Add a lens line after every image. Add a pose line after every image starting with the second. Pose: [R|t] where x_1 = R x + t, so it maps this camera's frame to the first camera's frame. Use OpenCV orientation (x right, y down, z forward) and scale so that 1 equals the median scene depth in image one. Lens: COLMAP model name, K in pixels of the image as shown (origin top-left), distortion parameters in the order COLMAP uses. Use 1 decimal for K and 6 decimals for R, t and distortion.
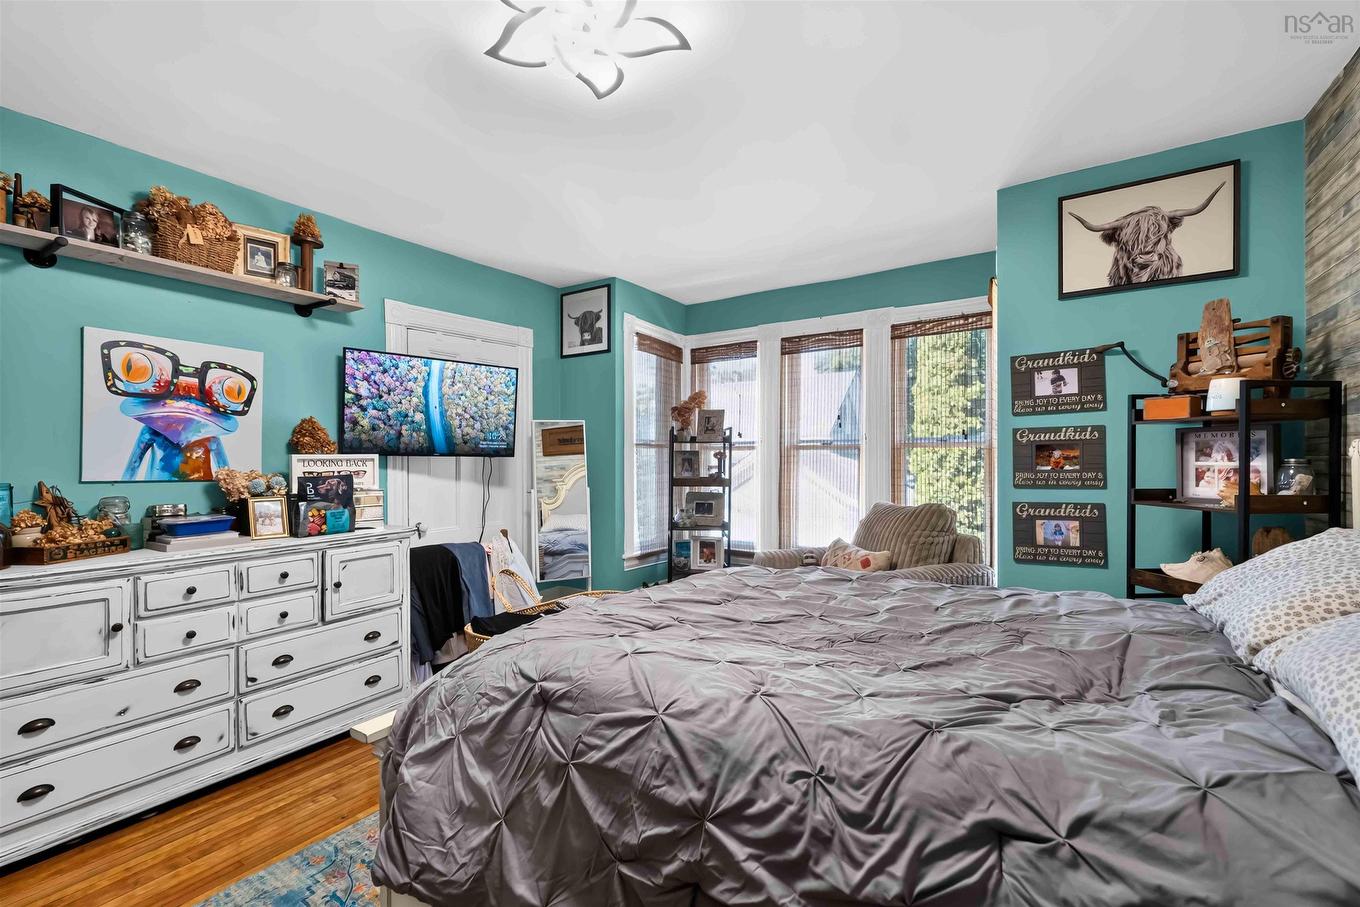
lens RADIAL K [[575.3, 0, 678.4], [0, 575.3, 460.3], [0, 0, 1]] dist [0.006085, -0.000122]
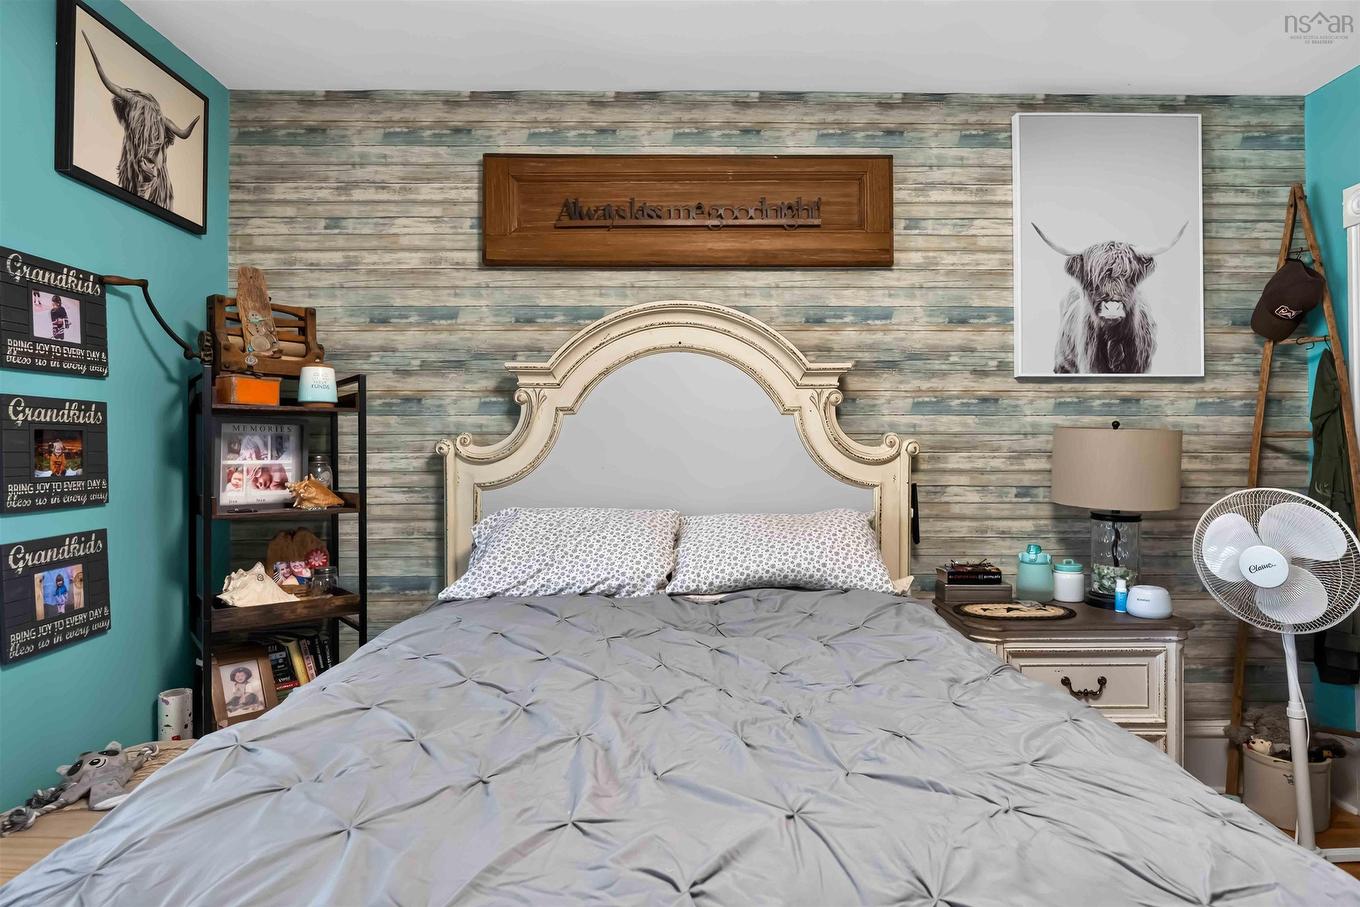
lens RADIAL K [[786.8, 0, 682.6], [0, 786.8, 446.7], [0, 0, 1]] dist [0.001214, -0.000625]
pose [[-0.551878, 0.018757, 0.833714, -0.310882], [0.013246, 0.999818, -0.013726, 0.006520], [-0.833819, 0.003468, -0.552026, 0.946817]]
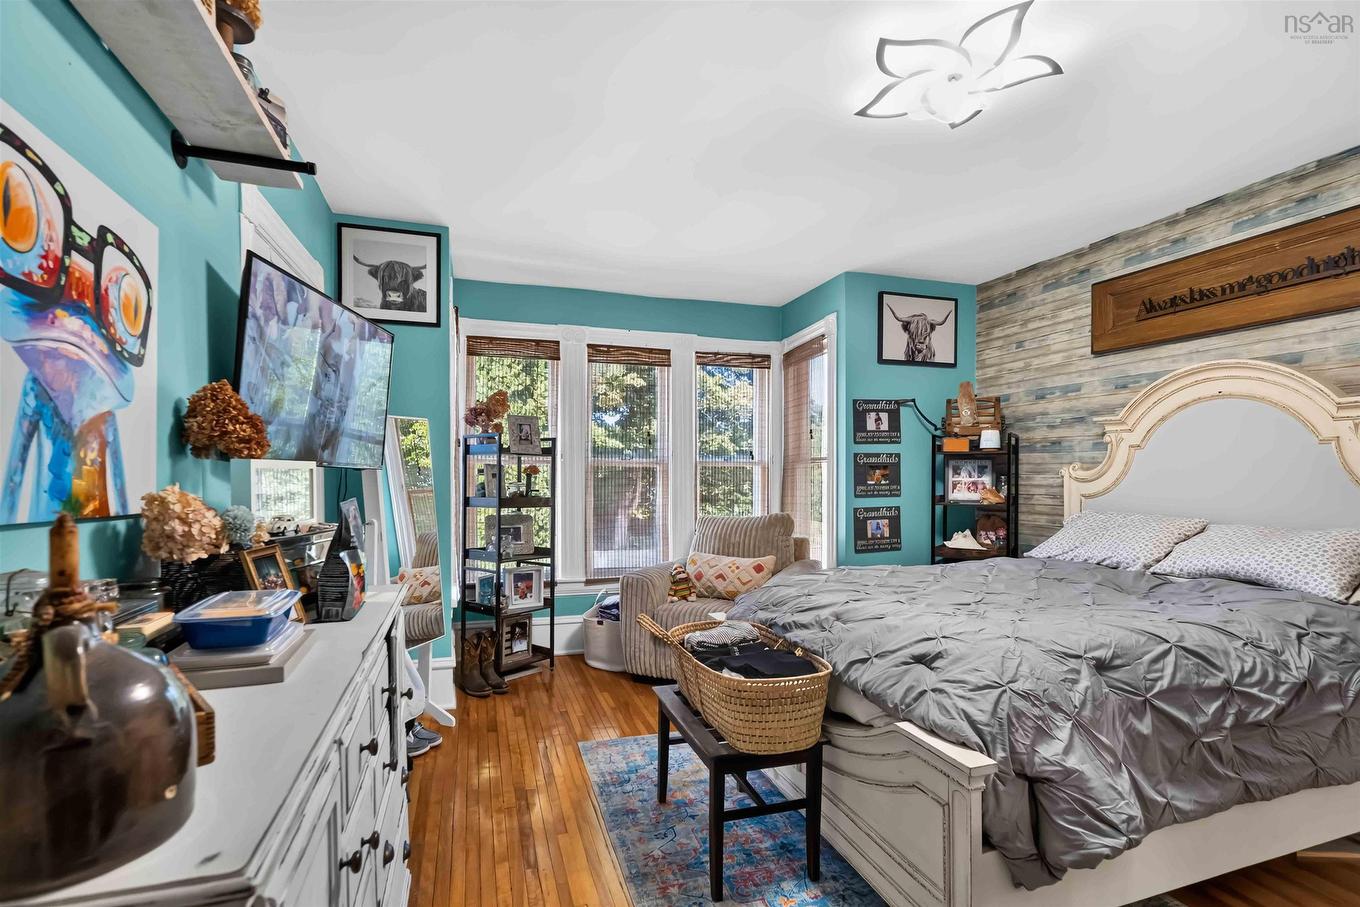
lens RADIAL K [[645.6, 0, 681.2], [0, 645.6, 480.9], [0, 0, 1]] dist [-0.009901, -0.000159]
pose [[0.630792, -0.000994, 0.775951, -0.892214], [-0.001863, 0.999994, 0.002795, 0.006492], [-0.775950, -0.003209, 0.630786, 0.392337]]
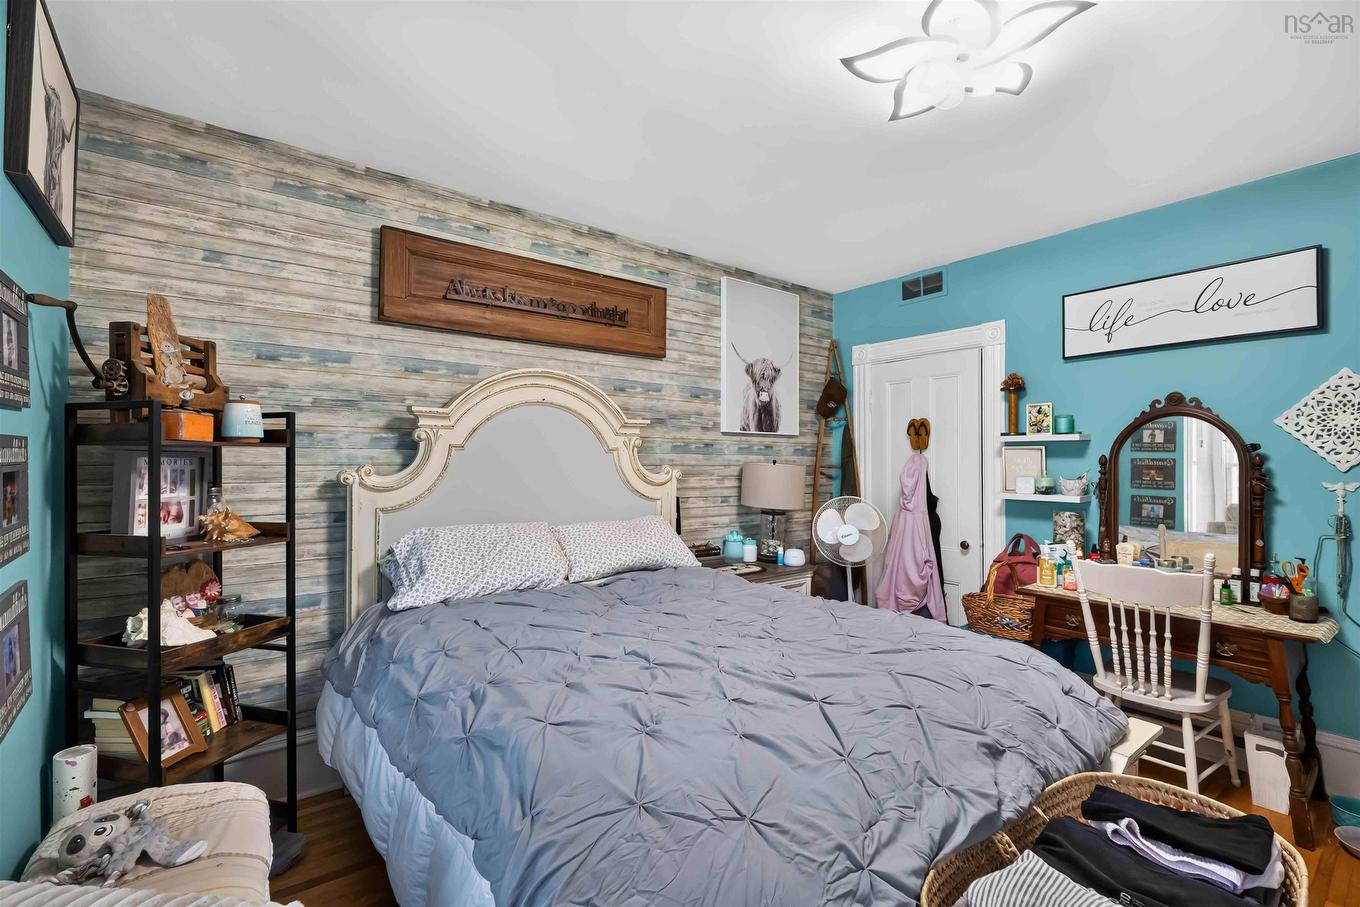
lens RADIAL K [[606.2, 0, 681.1], [0, 606.2, 455.0], [0, 0, 1]] dist [-0.001253, -0.000282]
pose [[-0.942709, 0.006254, 0.333558, -0.040297], [0.004856, 0.999976, -0.005023, -0.038303], [-0.333581, -0.003115, -0.942716, 1.329712]]
